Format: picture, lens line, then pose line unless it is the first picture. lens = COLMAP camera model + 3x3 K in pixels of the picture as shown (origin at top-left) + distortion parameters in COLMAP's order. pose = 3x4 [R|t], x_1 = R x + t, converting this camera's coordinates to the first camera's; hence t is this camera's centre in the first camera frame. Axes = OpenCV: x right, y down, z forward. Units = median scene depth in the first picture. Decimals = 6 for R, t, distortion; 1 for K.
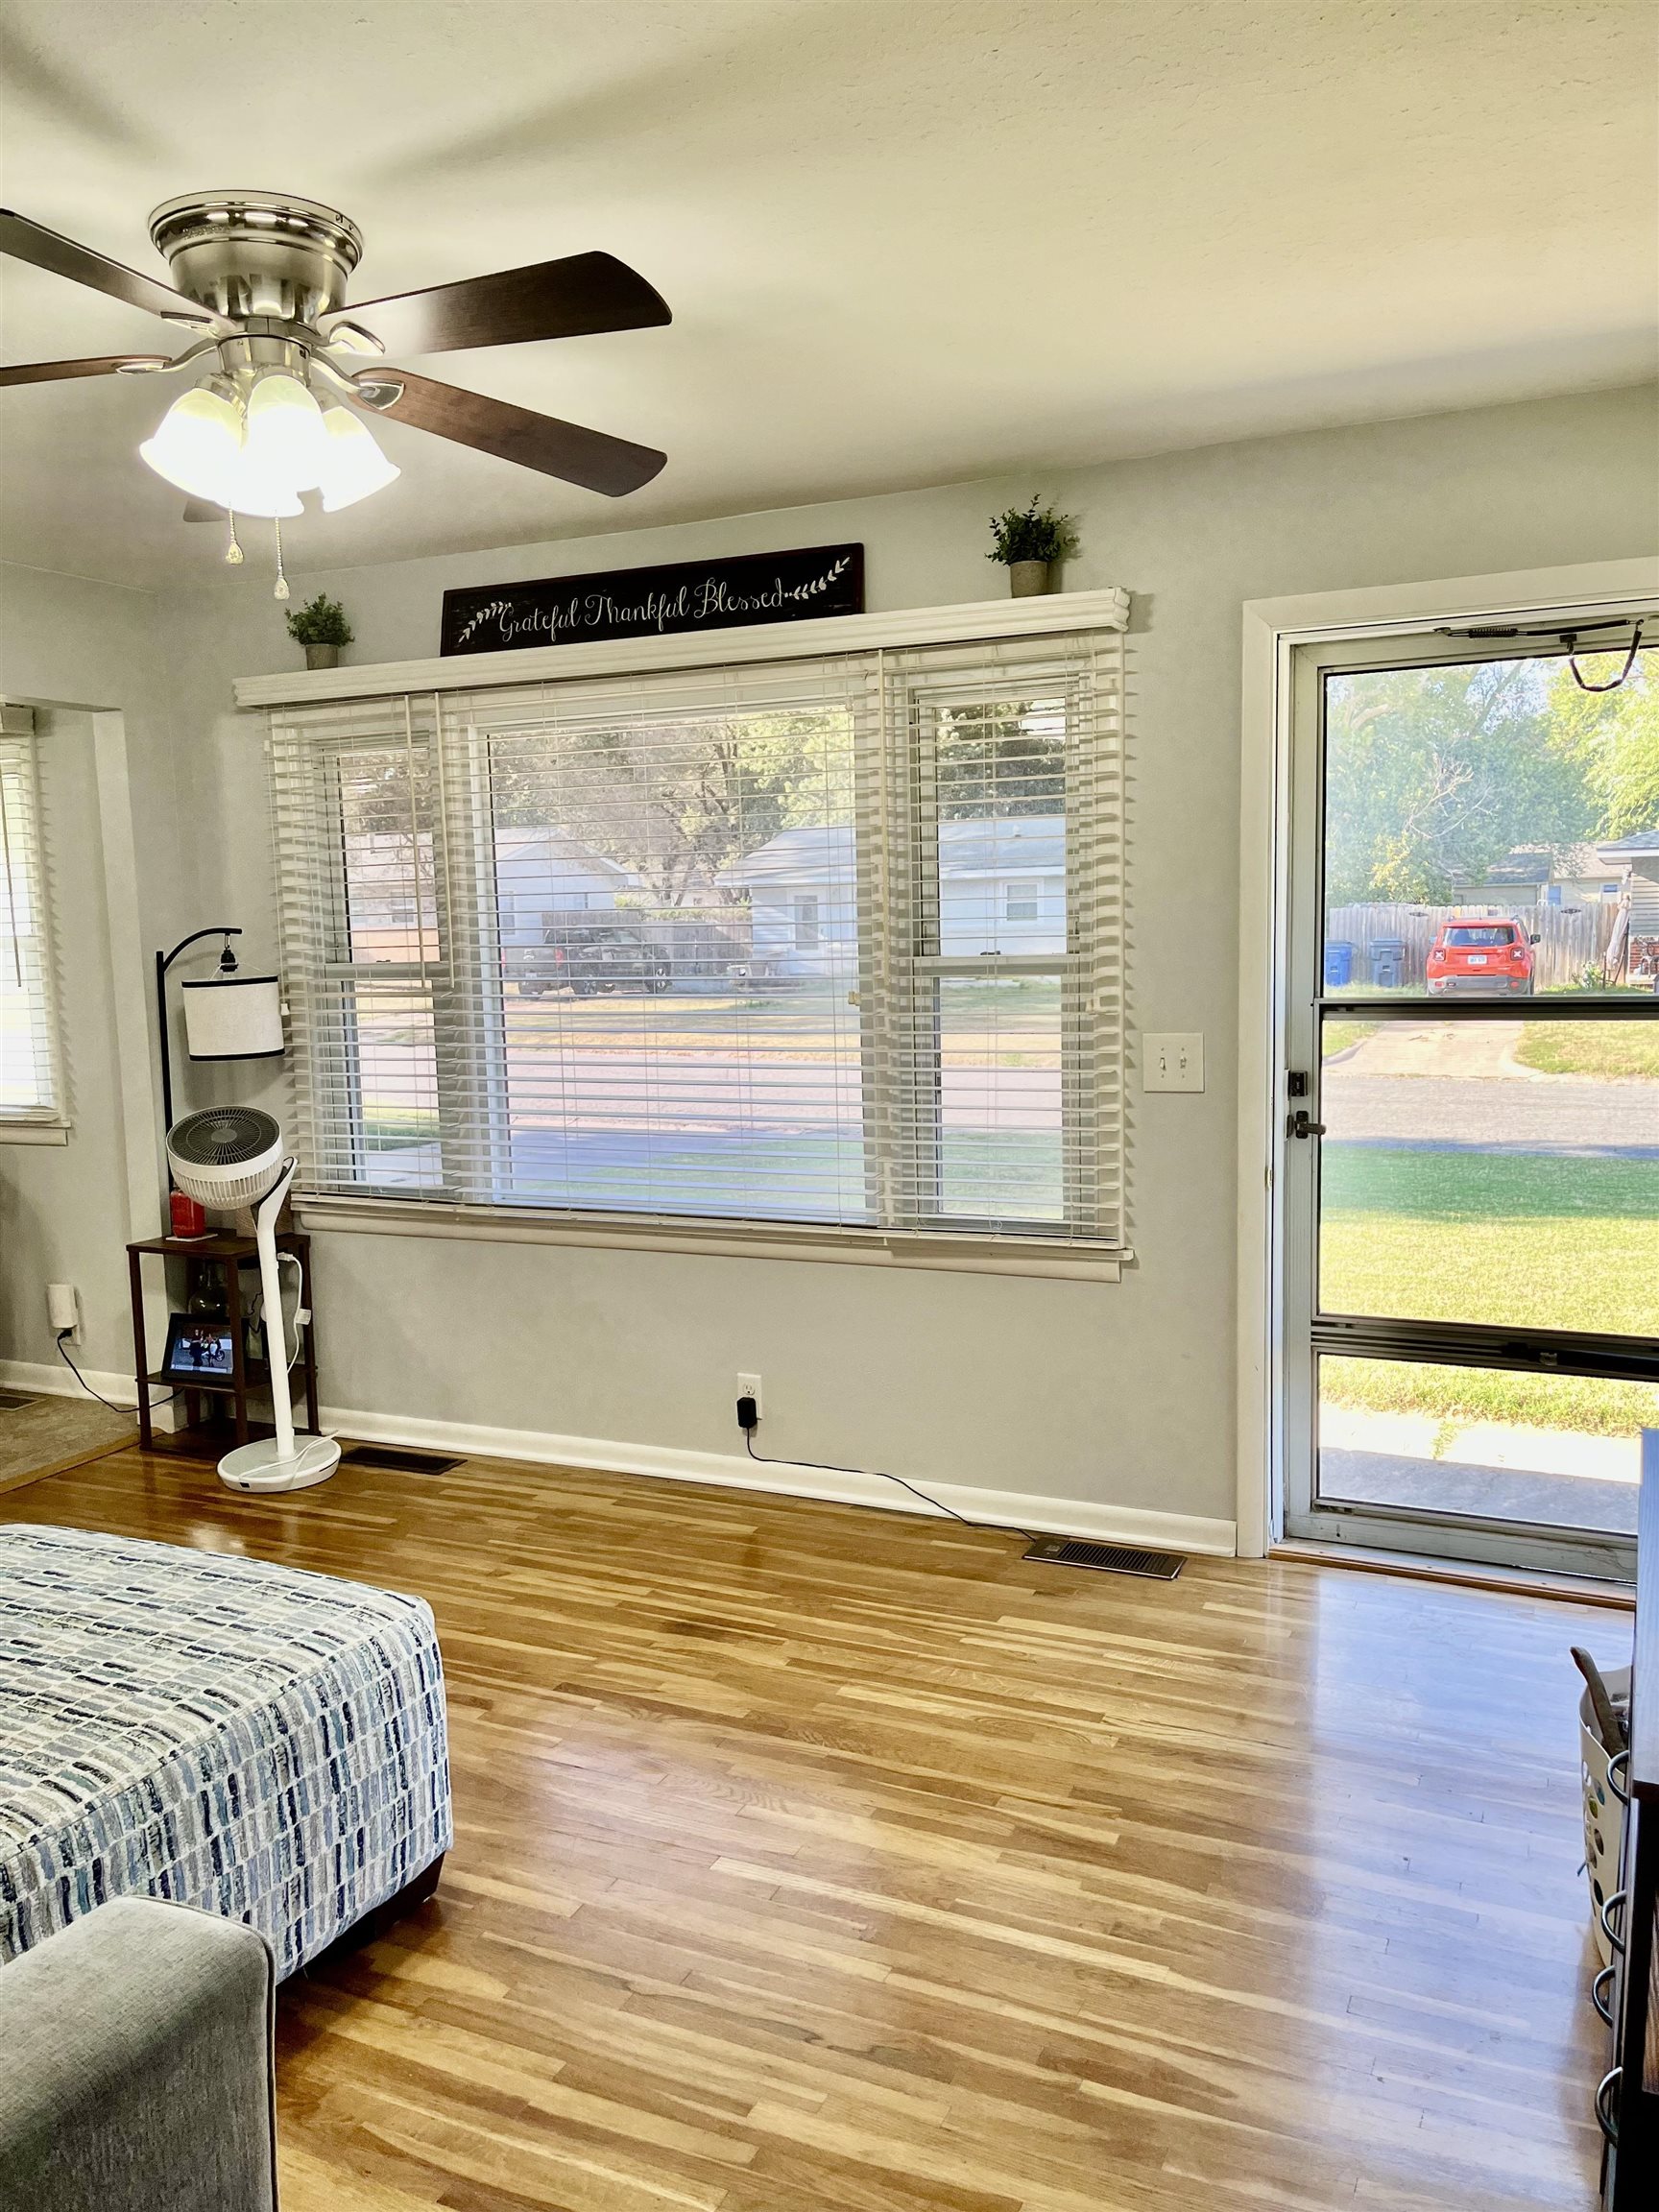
lens RADIAL K [[1669.0, 0, 842.4], [0, 1669.0, 1120.4], [0, 0, 1]] dist [0.070803, -0.099808]
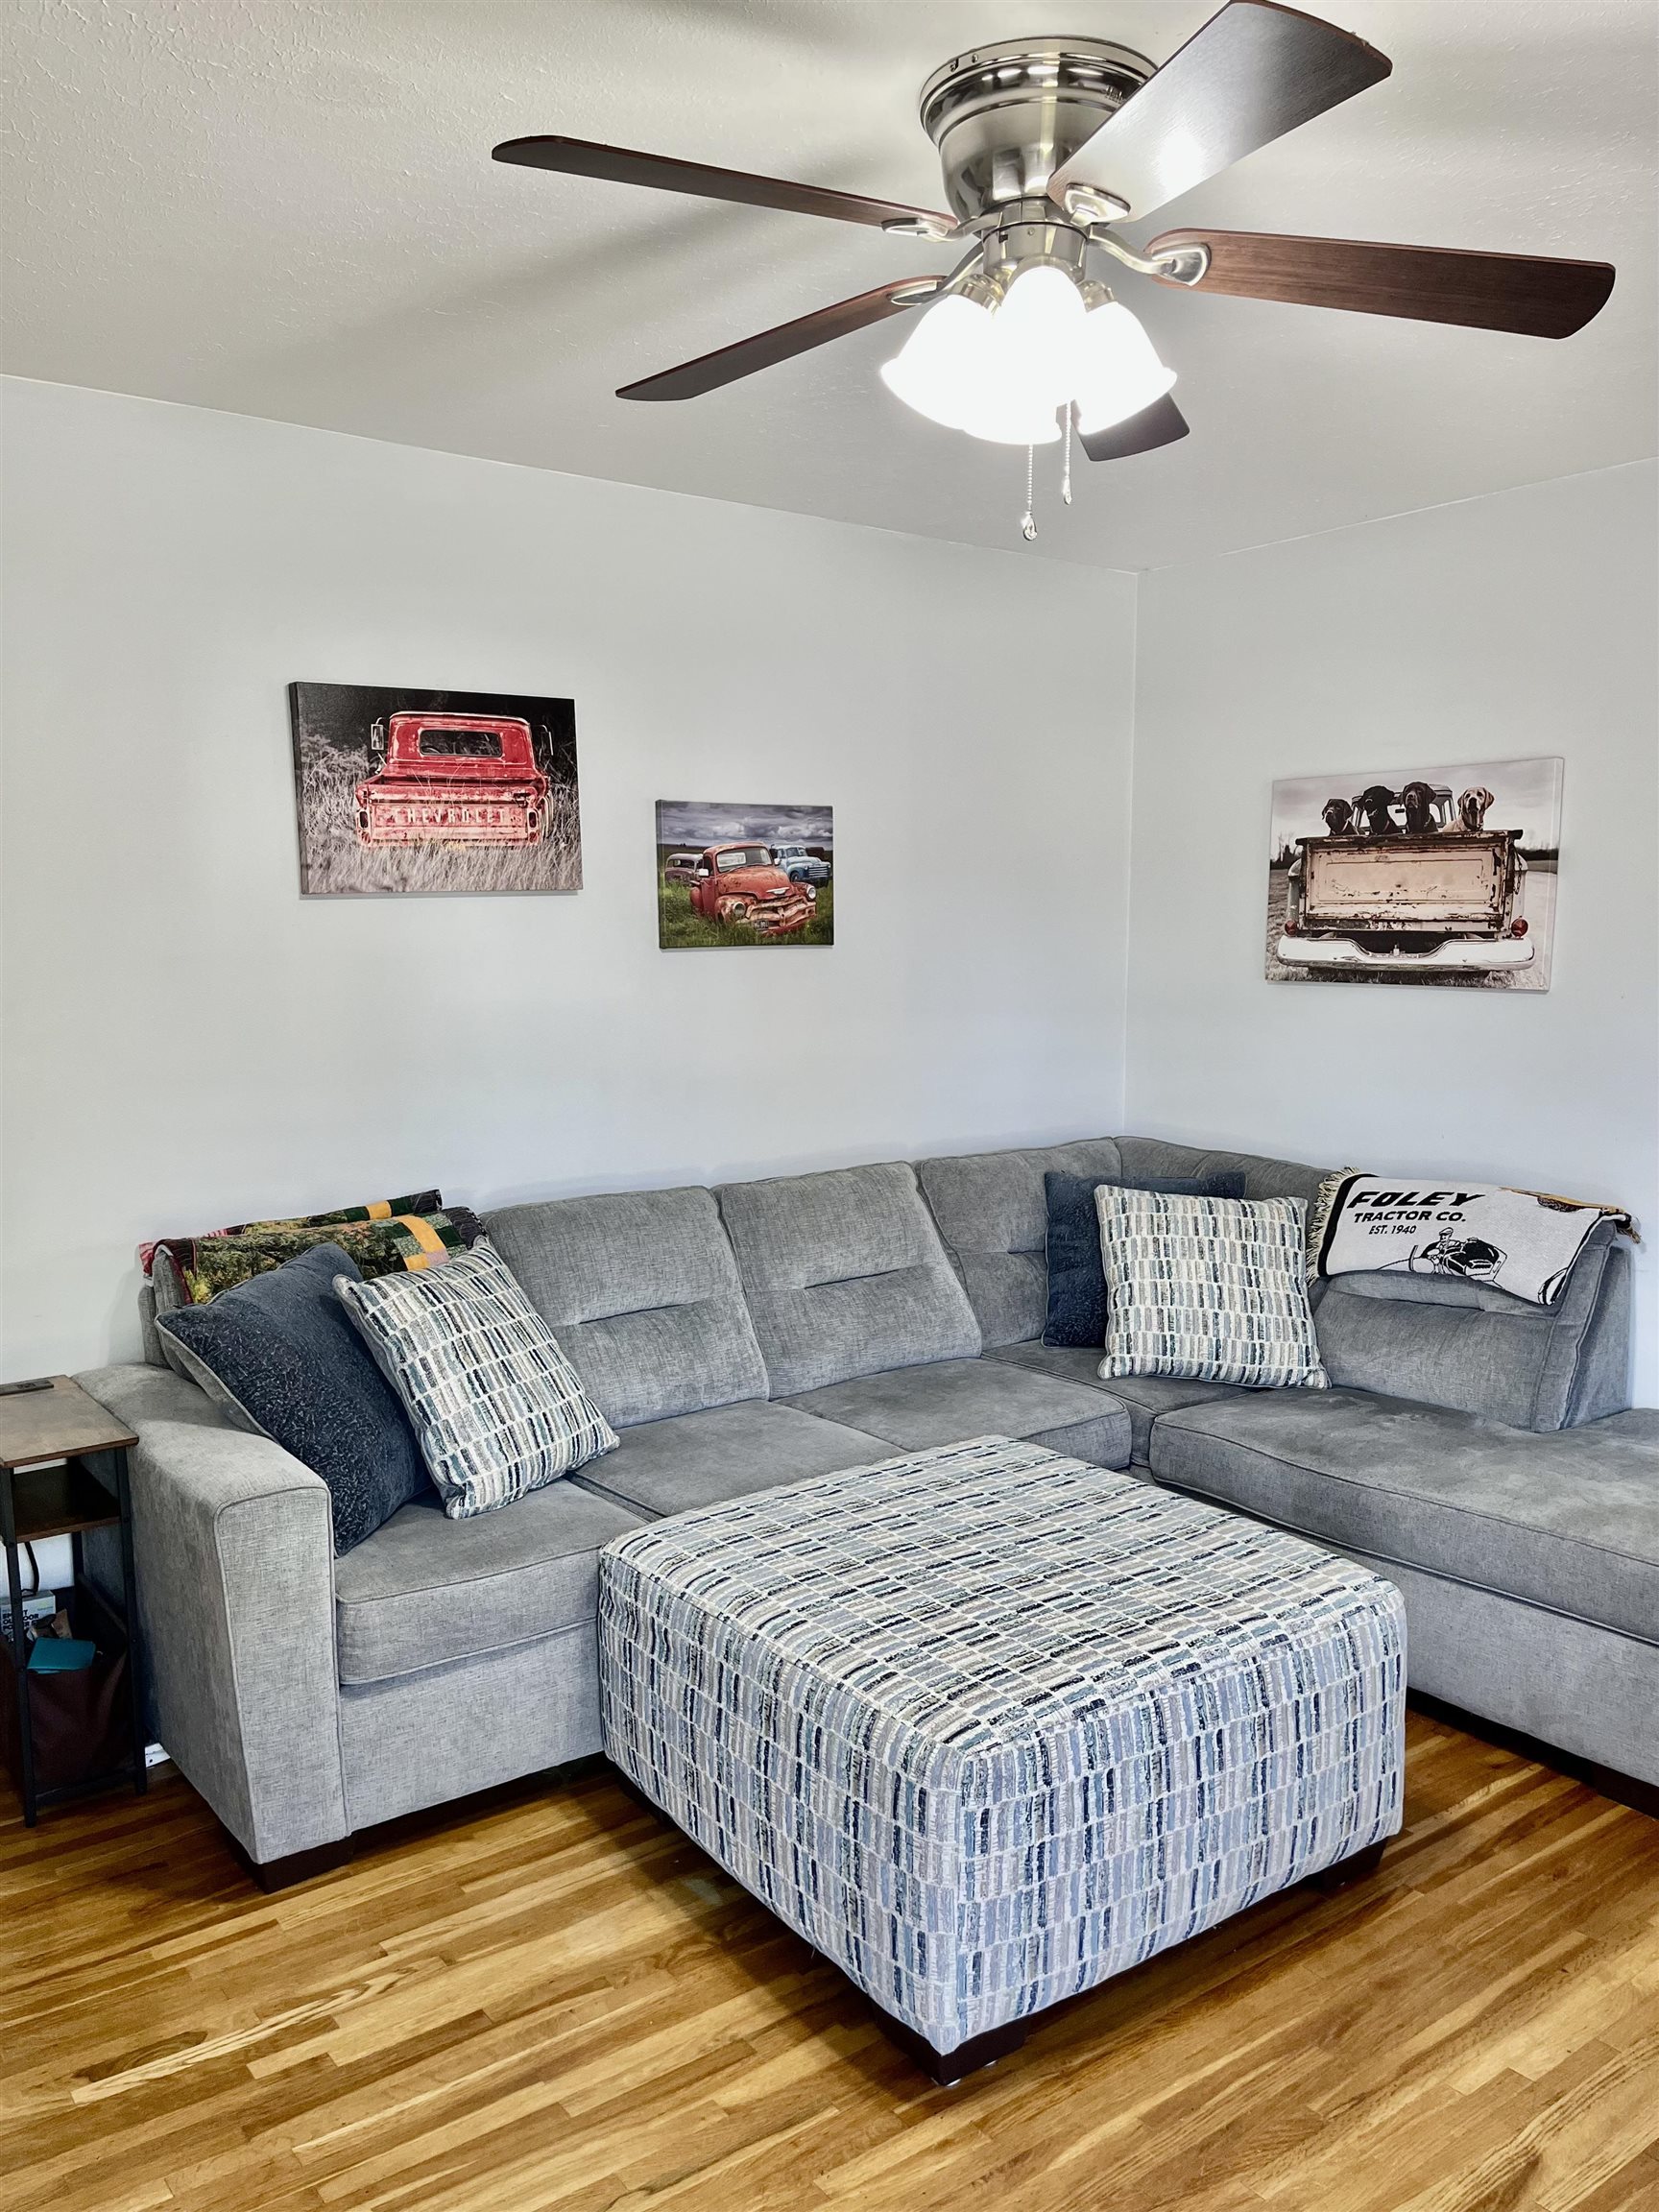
lens RADIAL K [[1669.0, 0, 826.6], [0, 1669.0, 1120.9], [0, 0, 1]] dist [0.070803, -0.099808]
pose [[-0.474920, 0.124754, -0.871142, 0.319016], [-0.091610, 0.977514, 0.189930, -0.114628], [0.875248, 0.170007, -0.452812, 0.876542]]
